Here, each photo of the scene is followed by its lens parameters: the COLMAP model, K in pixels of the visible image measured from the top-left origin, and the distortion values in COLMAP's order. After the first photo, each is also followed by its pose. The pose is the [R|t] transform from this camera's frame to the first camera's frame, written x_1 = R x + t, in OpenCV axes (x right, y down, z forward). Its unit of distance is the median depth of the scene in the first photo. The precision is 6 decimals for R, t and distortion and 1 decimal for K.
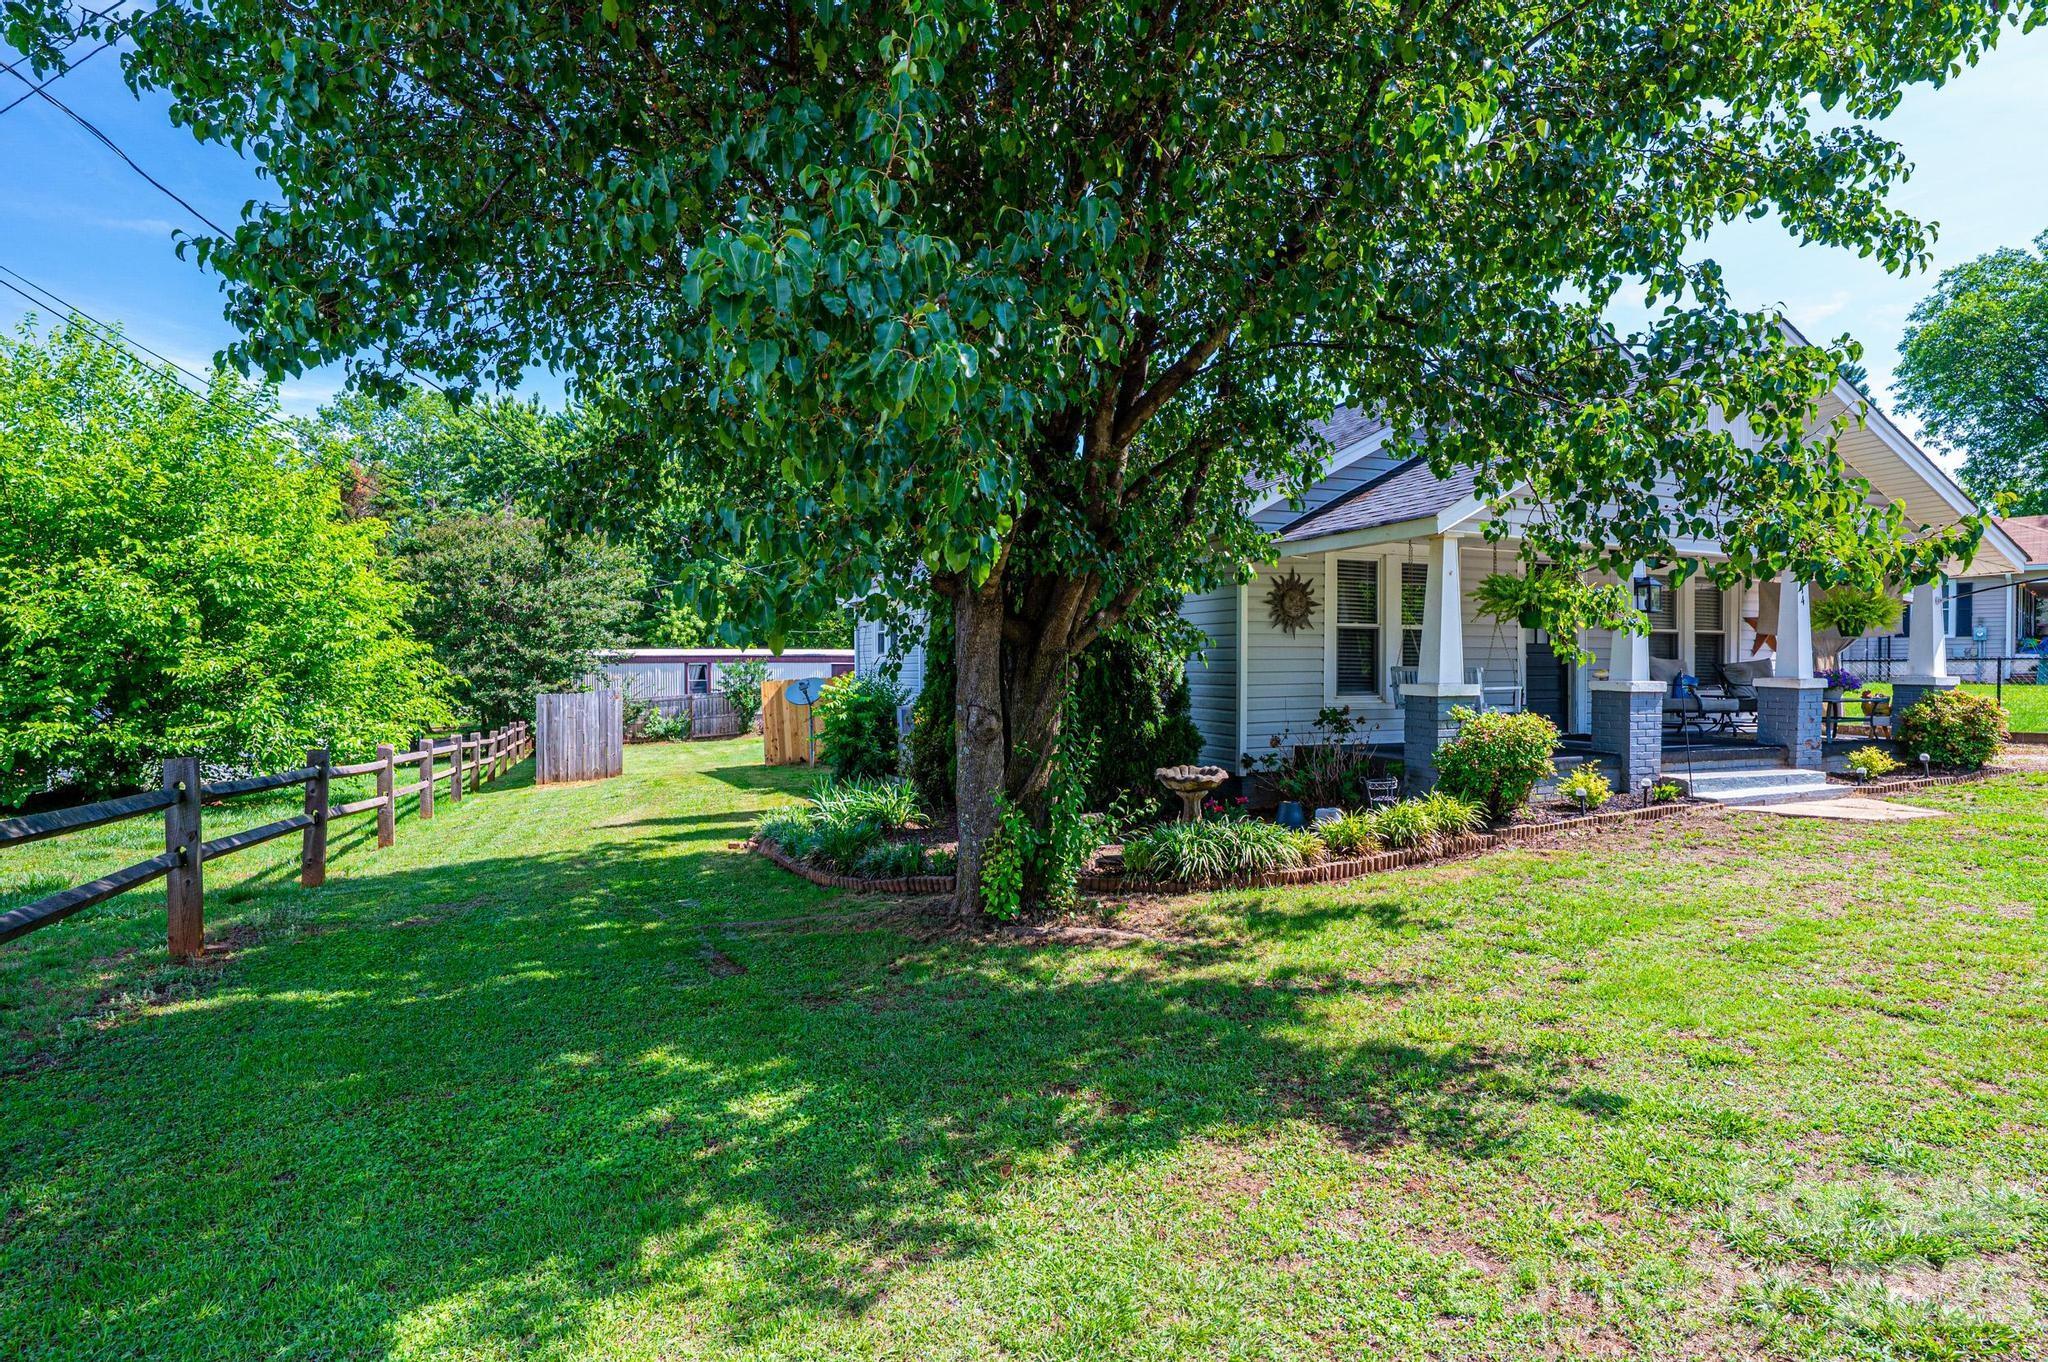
lens RADIAL K [[1149.7, 0, 1029.2], [0, 1149.7, 677.8], [0, 0, 1]] dist [-0.006711, 0.000386]
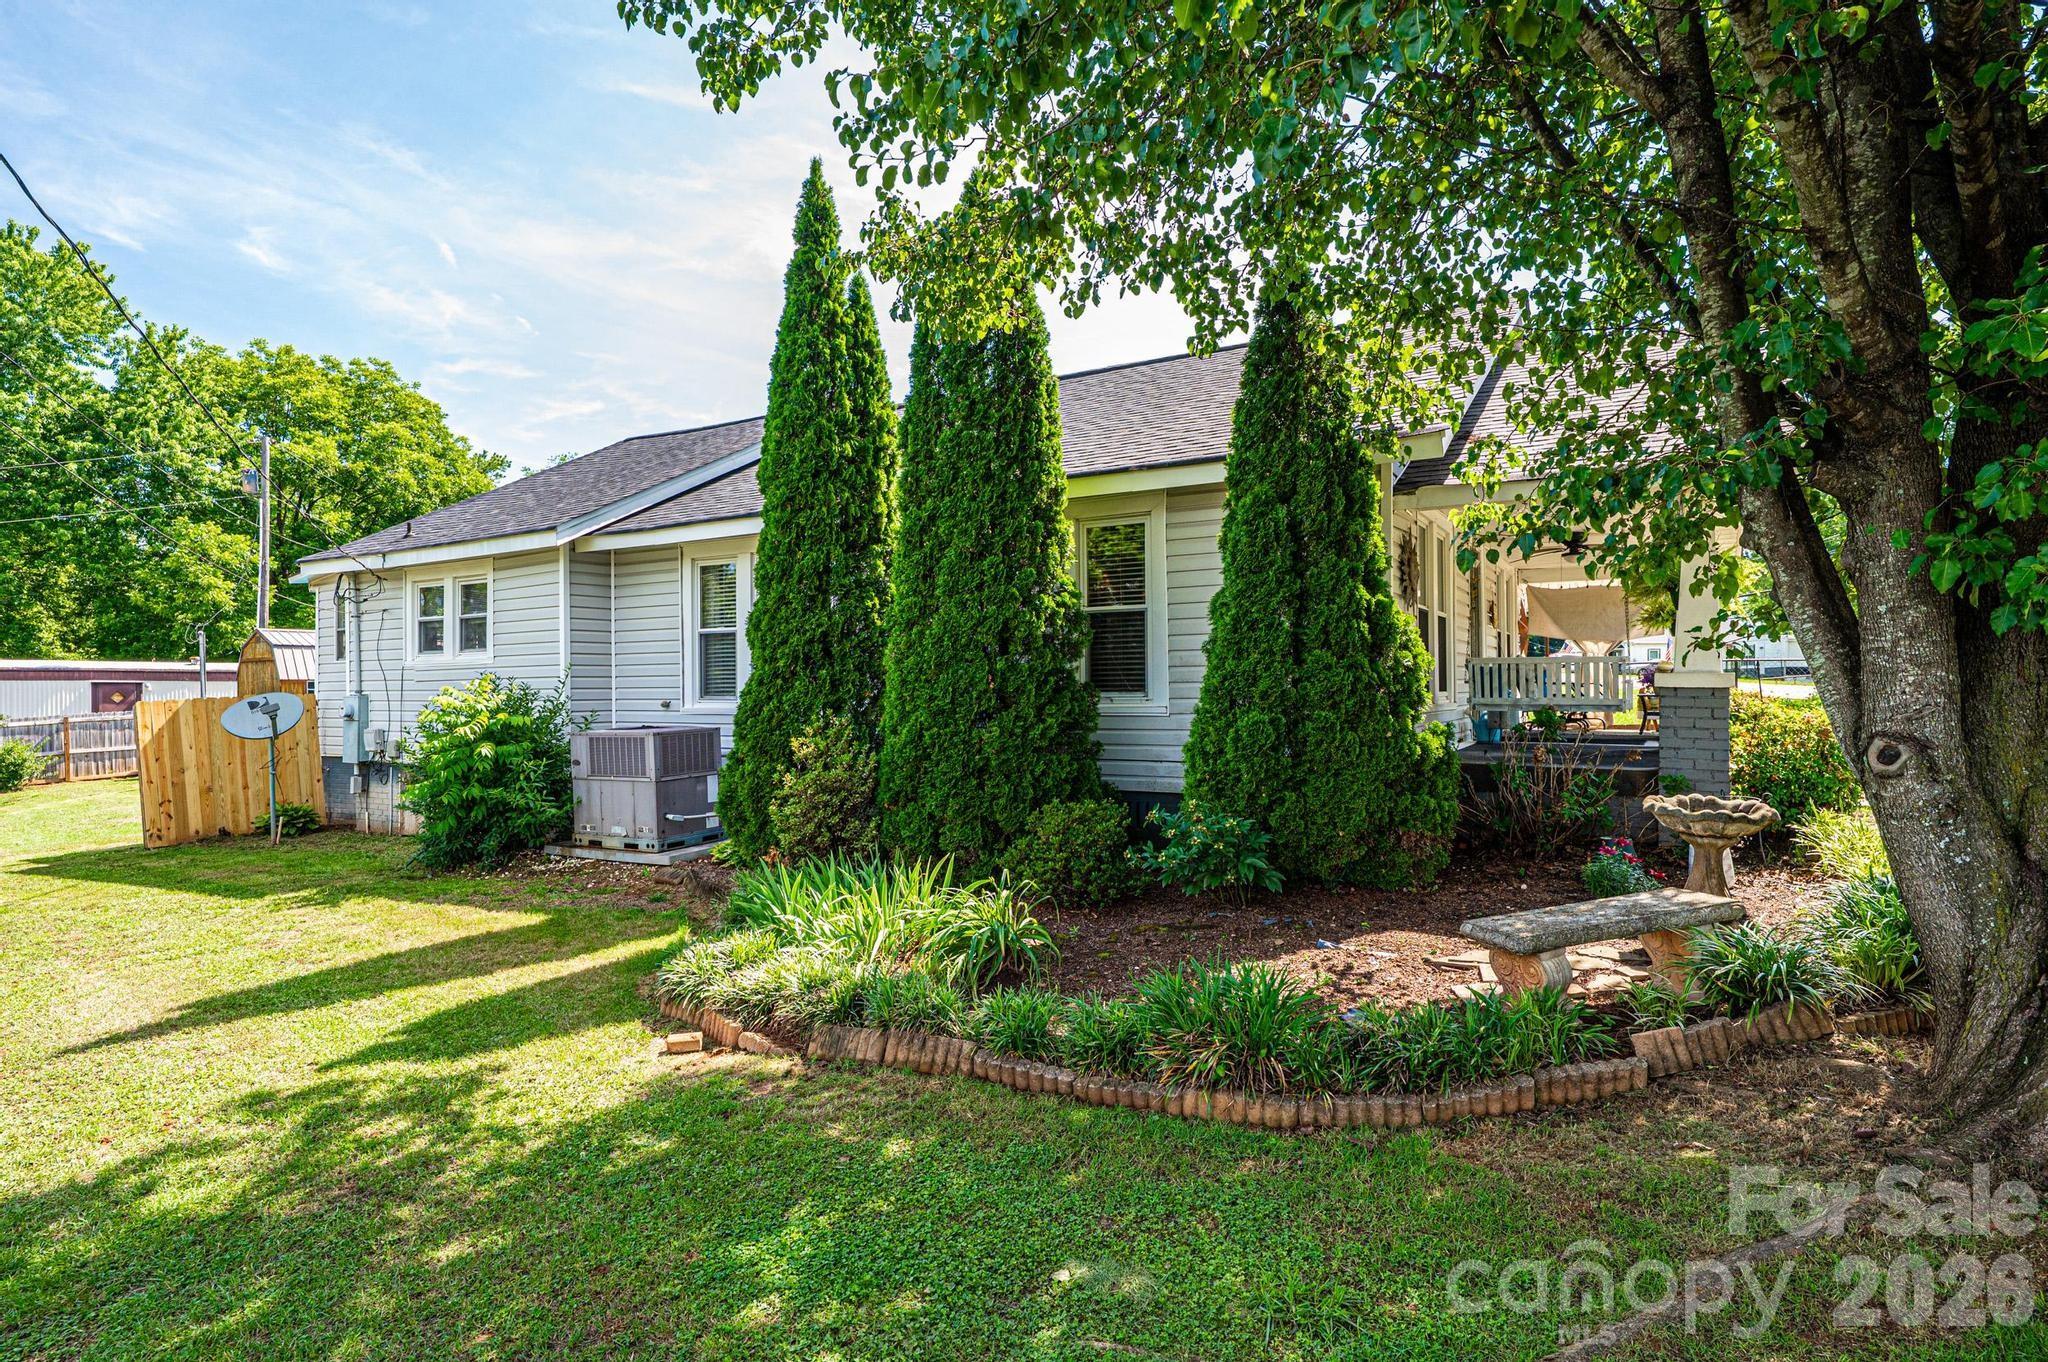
lens RADIAL K [[1099.4, 0, 1023.2], [0, 1099.4, 684.9], [0, 0, 1]] dist [-0.000570, -0.001160]
pose [[0.801675, -0.005535, 0.597735, -0.128647], [0.014494, 0.999843, -0.010181, 0.004284], [-0.597585, 0.016826, 0.801629, 0.184157]]
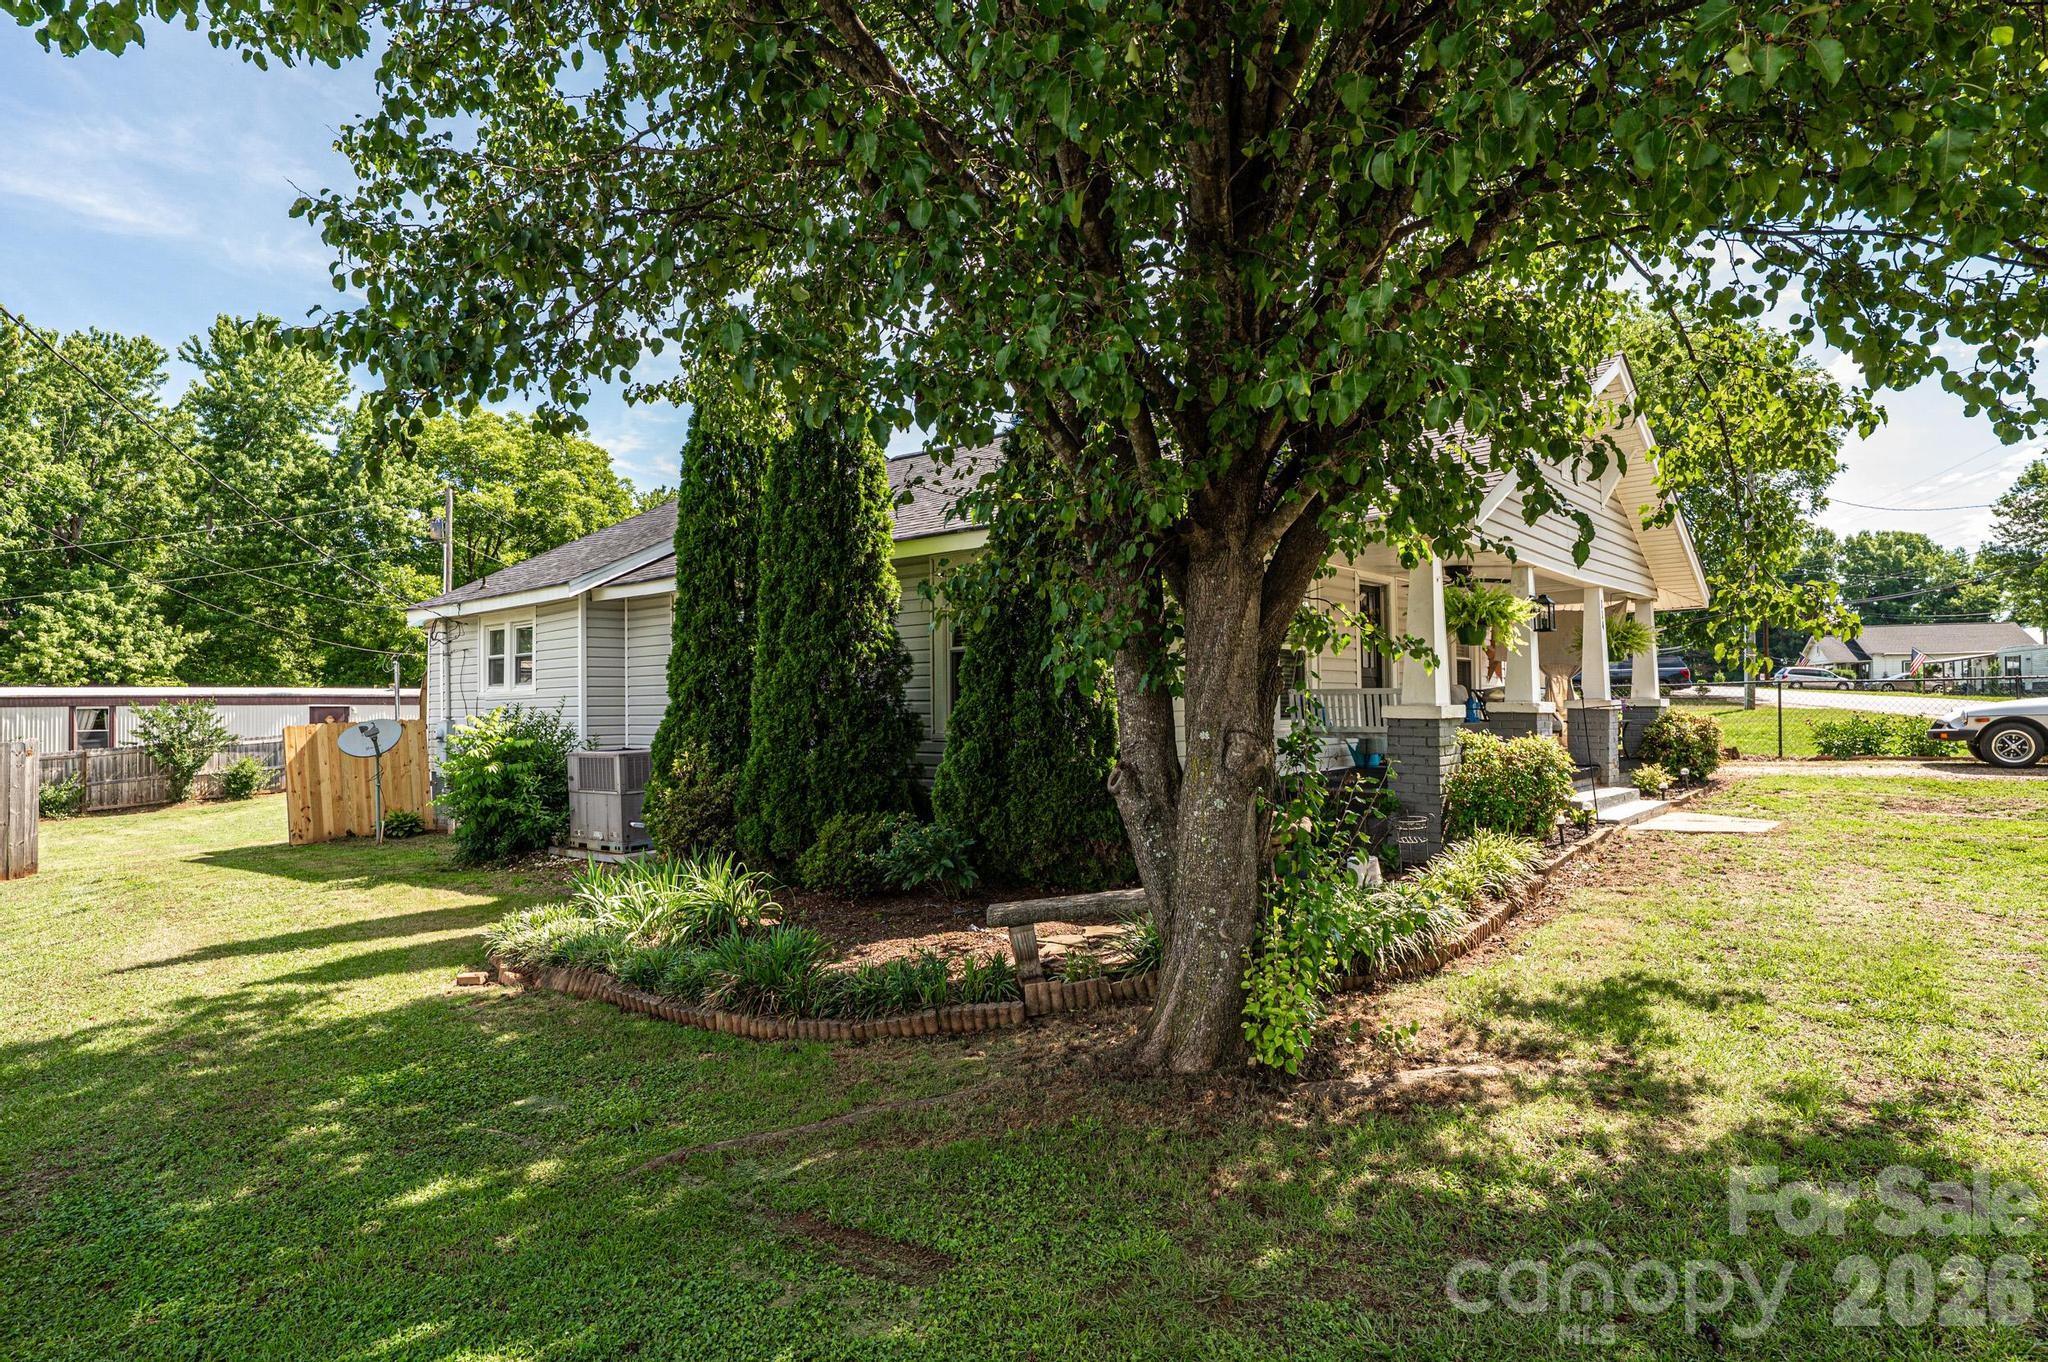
lens RADIAL K [[1149.7, 0, 1045.3], [0, 1149.7, 683.6], [0, 0, 1]] dist [-0.006711, 0.000386]
pose [[0.892935, 0.000597, 0.450185, -0.082436], [0.014495, 0.999443, -0.030076, 0.003194], [-0.449952, 0.033381, 0.892429, 0.097682]]
